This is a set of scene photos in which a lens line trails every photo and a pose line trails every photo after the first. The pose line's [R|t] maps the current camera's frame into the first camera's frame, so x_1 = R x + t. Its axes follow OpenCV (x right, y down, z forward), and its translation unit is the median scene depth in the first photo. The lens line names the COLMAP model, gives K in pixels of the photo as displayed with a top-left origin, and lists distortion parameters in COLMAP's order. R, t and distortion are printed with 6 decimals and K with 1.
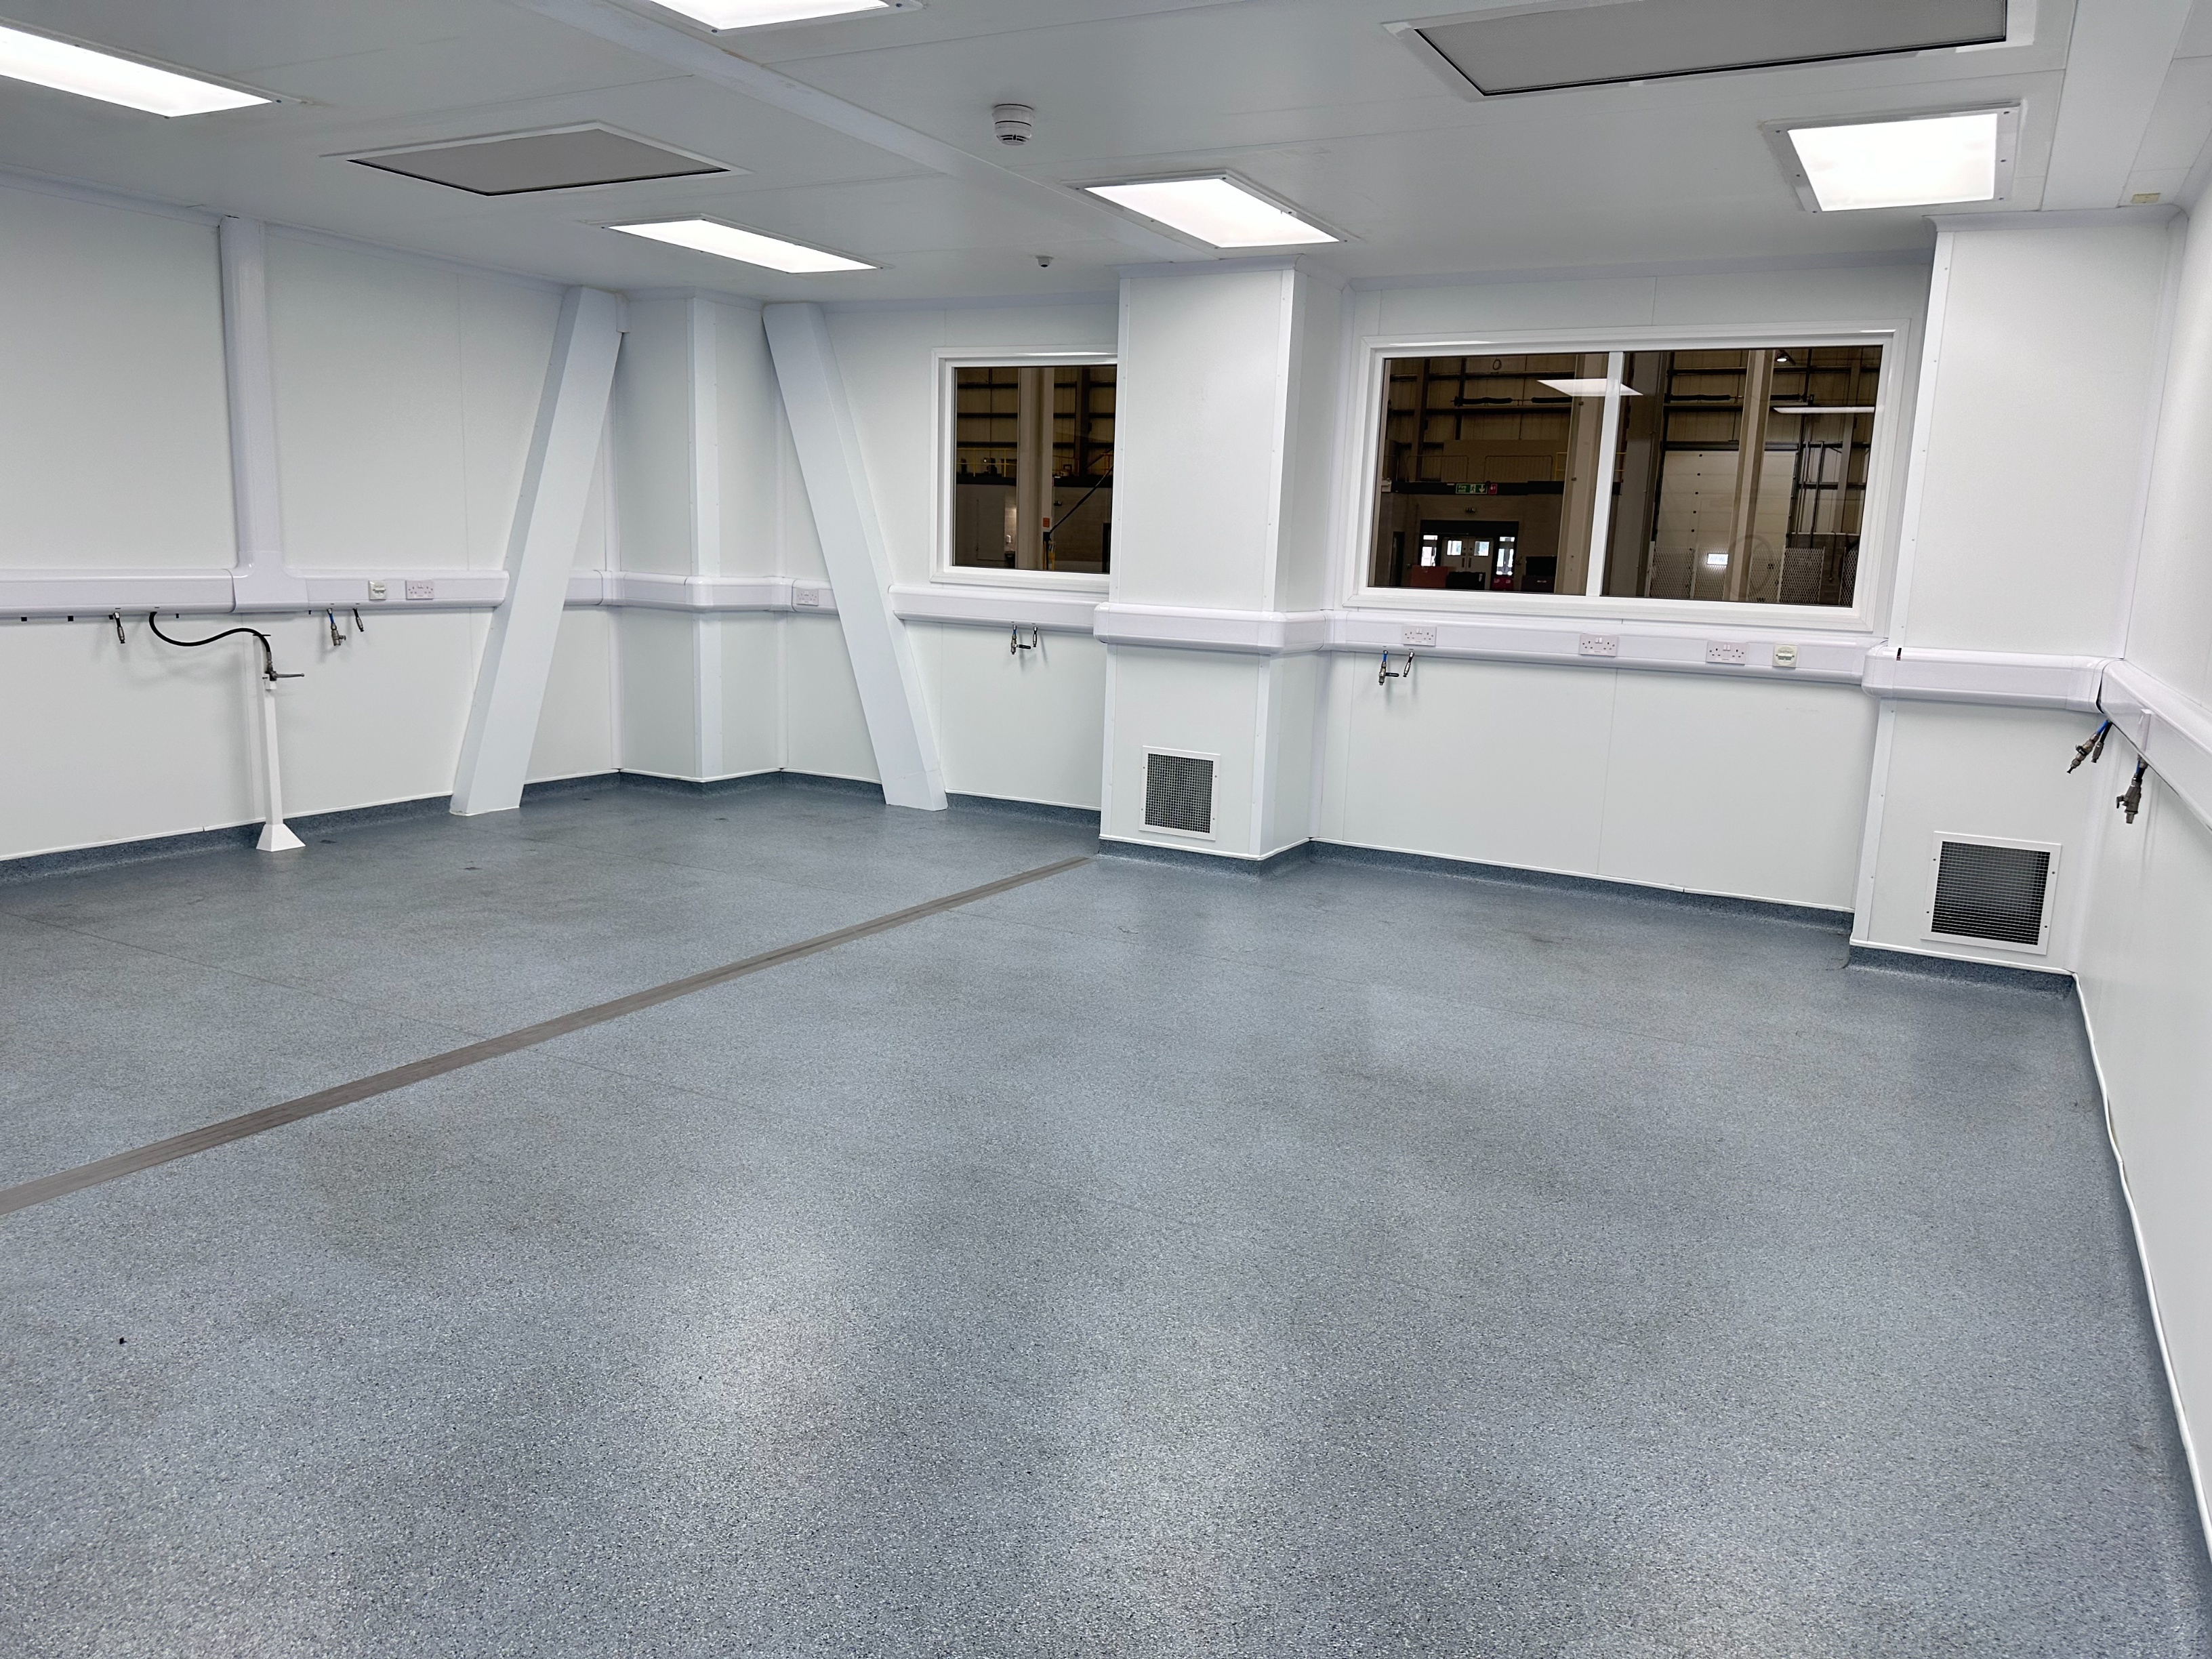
lens RADIAL K [[1536.0, 0, 1115.1], [0, 1536.0, 816.8], [0, 0, 1]] dist [0.132557, -0.200874]
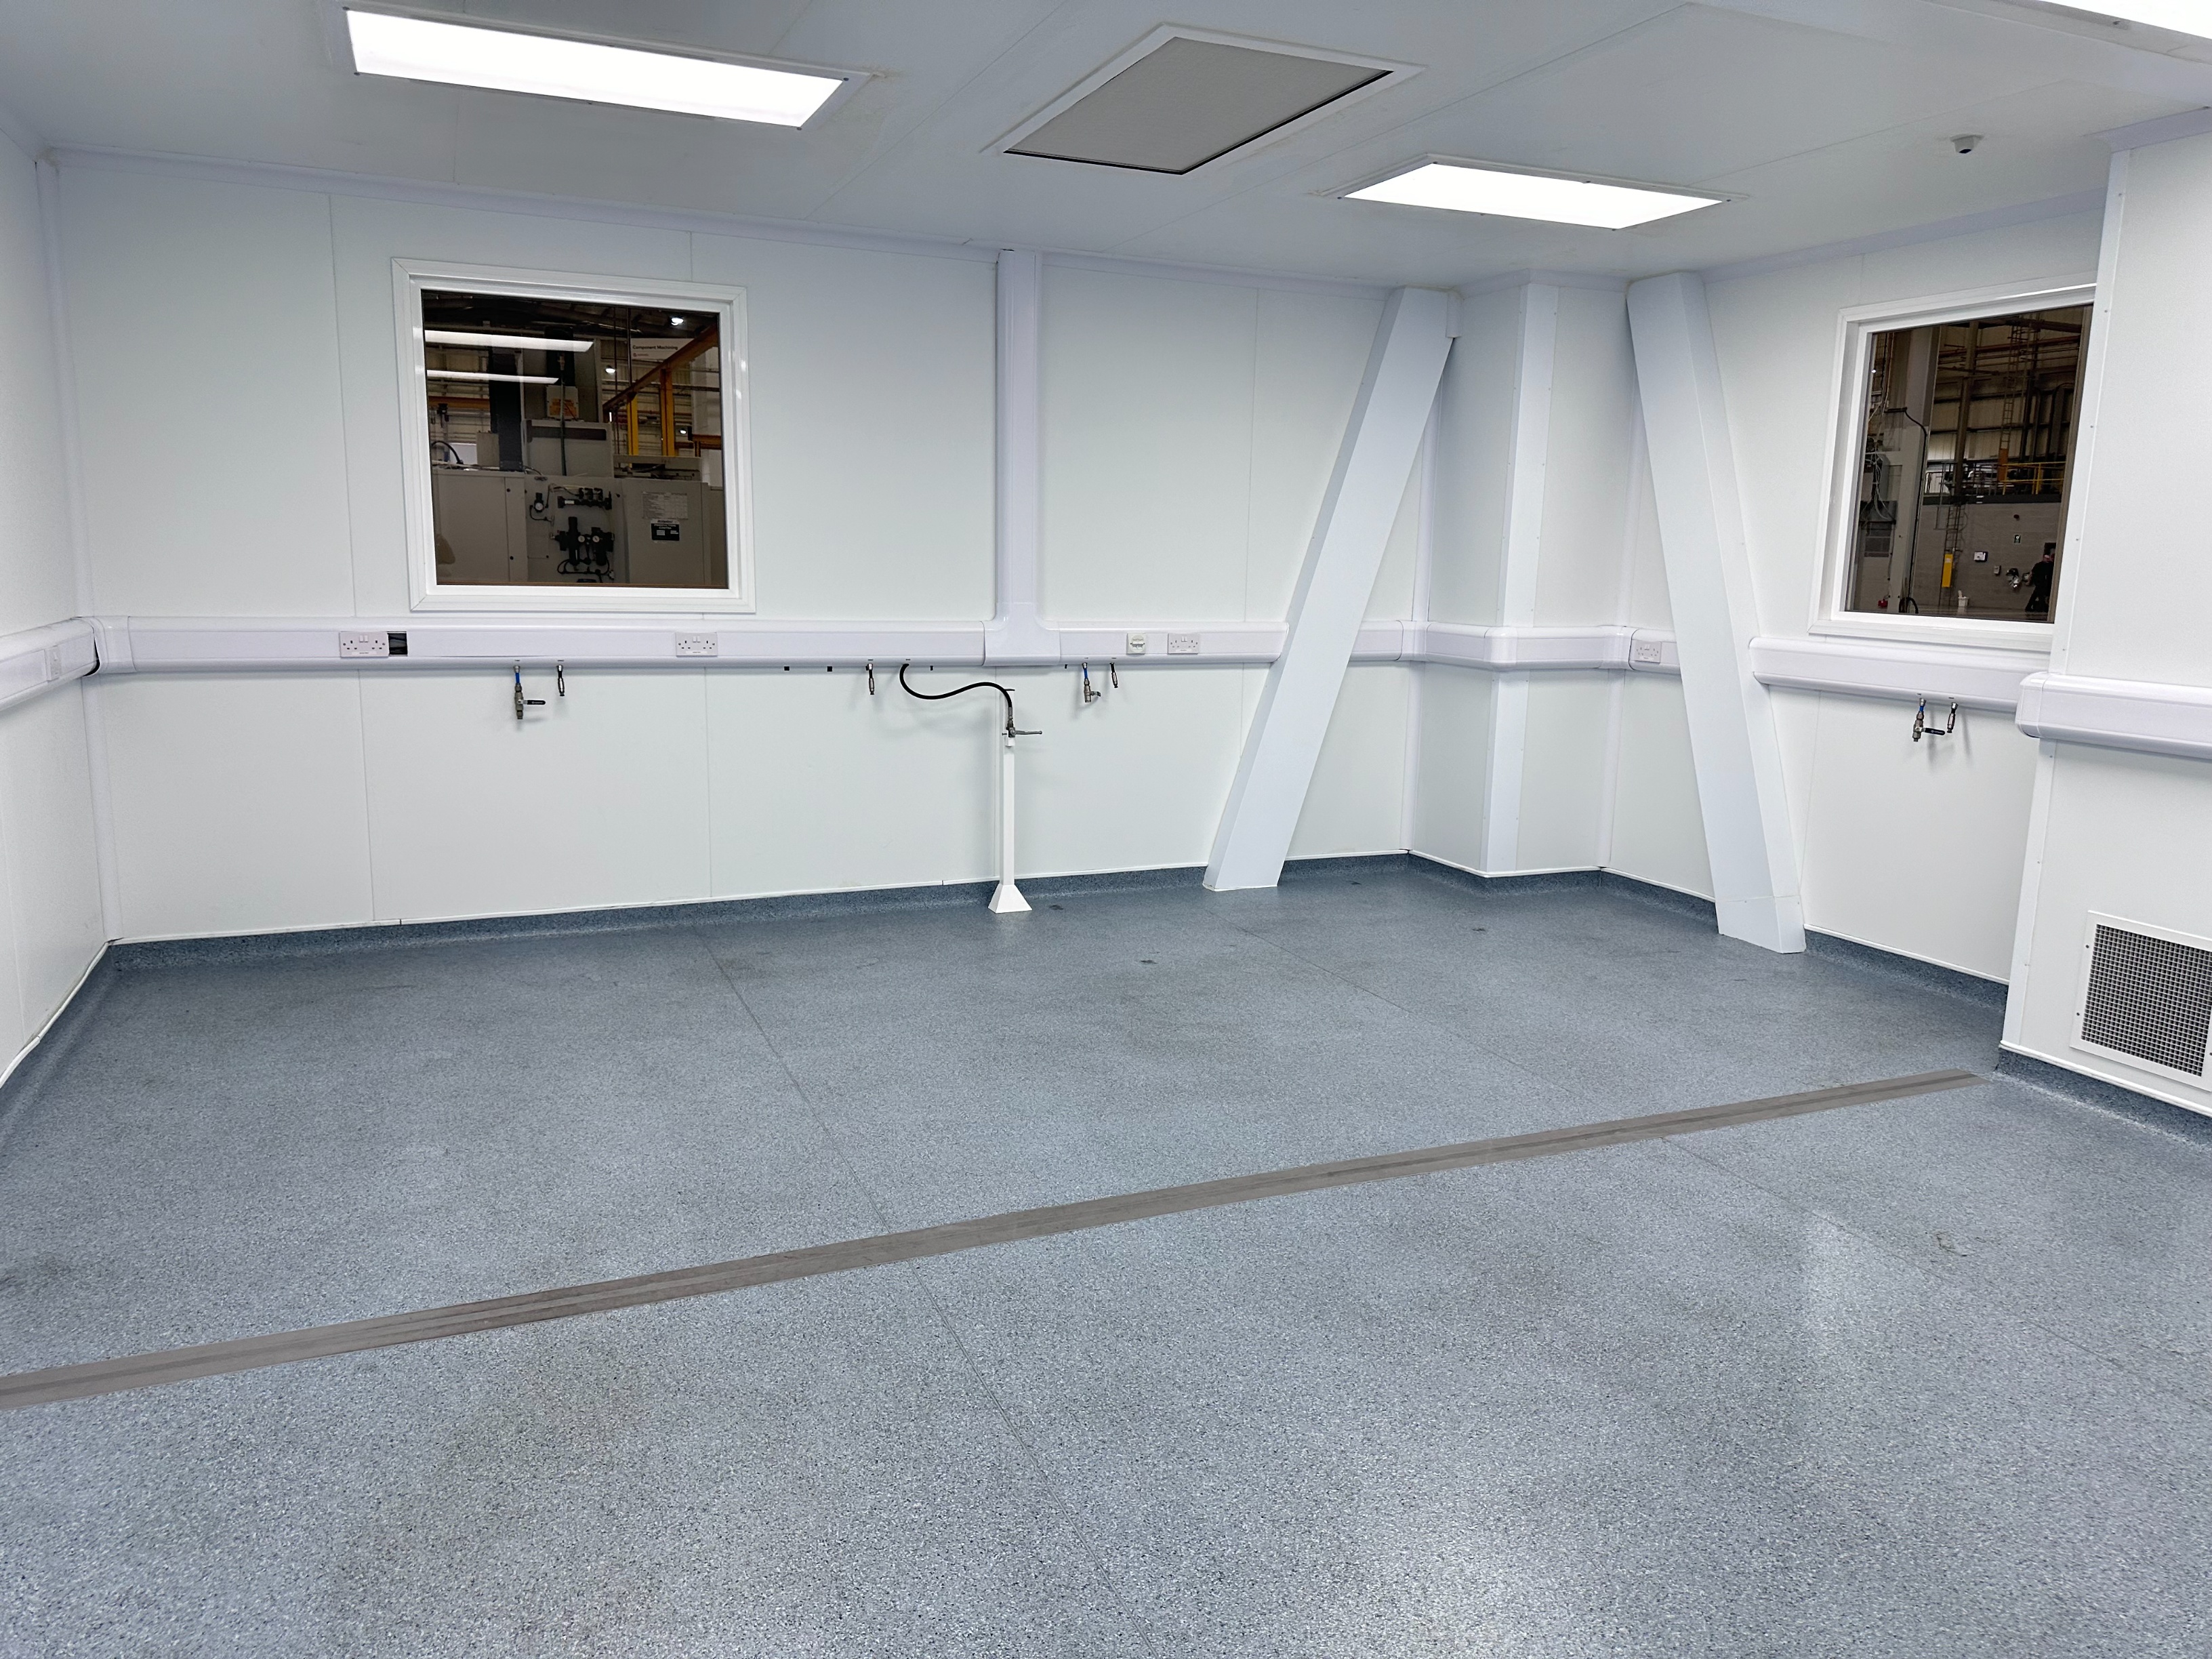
lens RADIAL K [[1536.0, 0, 1115.1], [0, 1536.0, 816.8], [0, 0, 1]] dist [0.132557, -0.200874]
pose [[0.792680, 0.082862, -0.603981, 0.080577], [-0.098490, 0.995112, 0.007261, -0.047434], [0.601630, 0.053730, 0.796966, 0.267184]]
